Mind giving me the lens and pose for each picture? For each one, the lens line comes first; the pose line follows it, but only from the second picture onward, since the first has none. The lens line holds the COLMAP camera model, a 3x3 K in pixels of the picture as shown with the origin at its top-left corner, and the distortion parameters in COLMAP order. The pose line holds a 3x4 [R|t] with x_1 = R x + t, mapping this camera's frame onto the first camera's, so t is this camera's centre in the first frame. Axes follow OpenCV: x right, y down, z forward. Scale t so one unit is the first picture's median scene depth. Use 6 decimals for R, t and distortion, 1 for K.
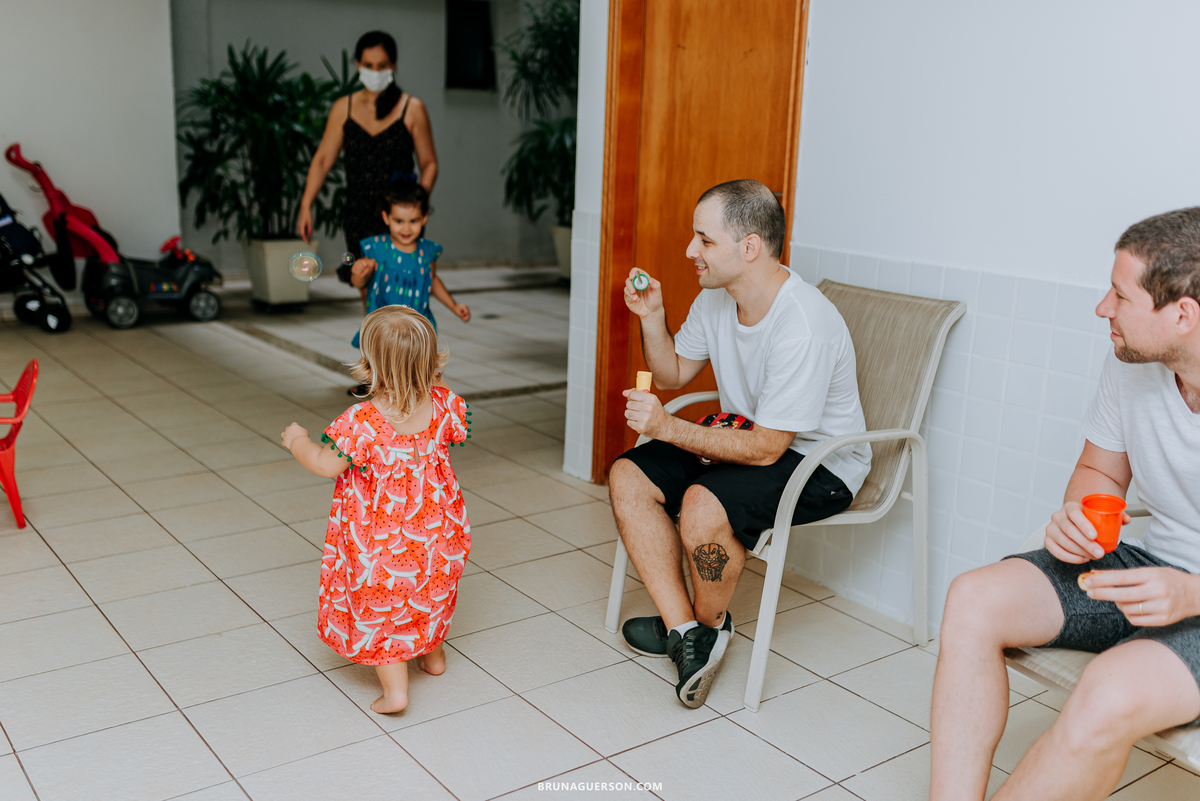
lens RADIAL K [[1192.4, 0, 600.0], [0, 1192.4, 400.5], [0, 0, 1]] dist [-0.051726, -0.006789]
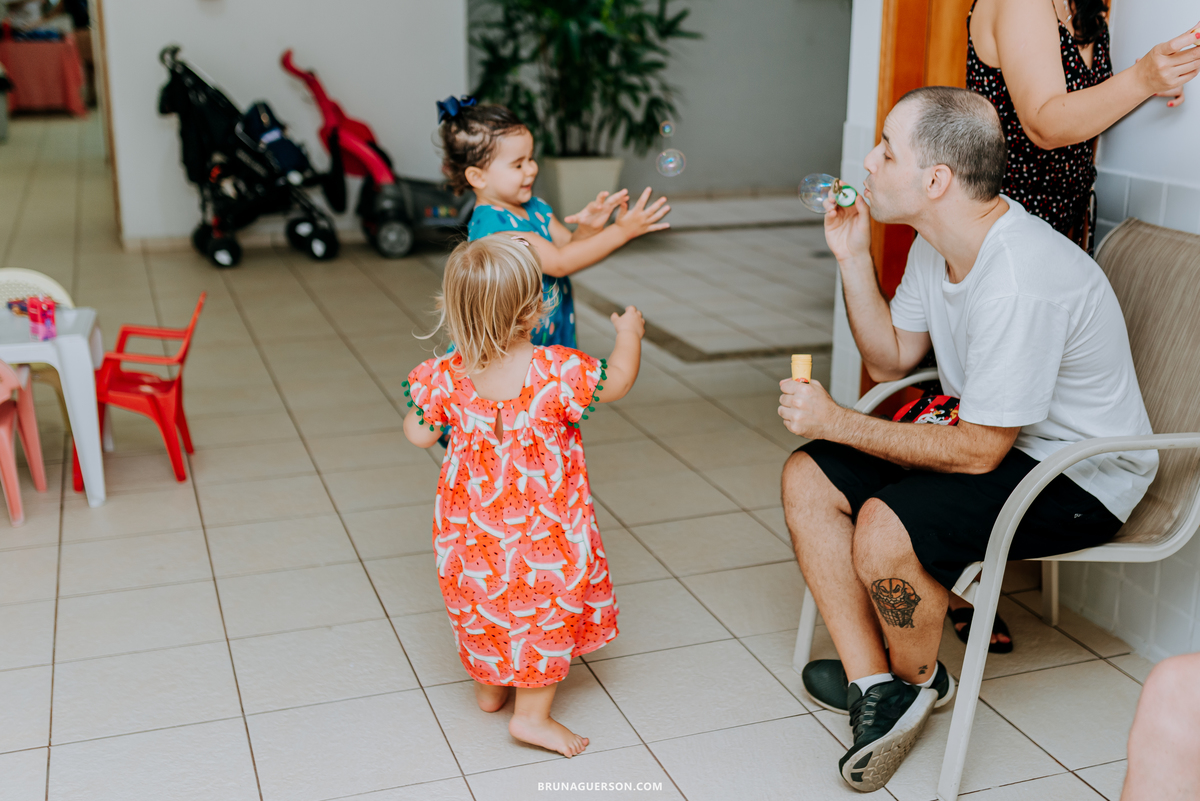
lens RADIAL K [[1403.2, 0, 600.0], [0, 1403.2, 400.5], [0, 0, 1]] dist [-0.091707, 0.000848]
pose [[0.954331, 0.055505, -0.293550, 0.149293], [-0.045170, 0.998101, 0.041875, -0.013422], [0.295317, -0.026703, 0.955026, 0.114422]]
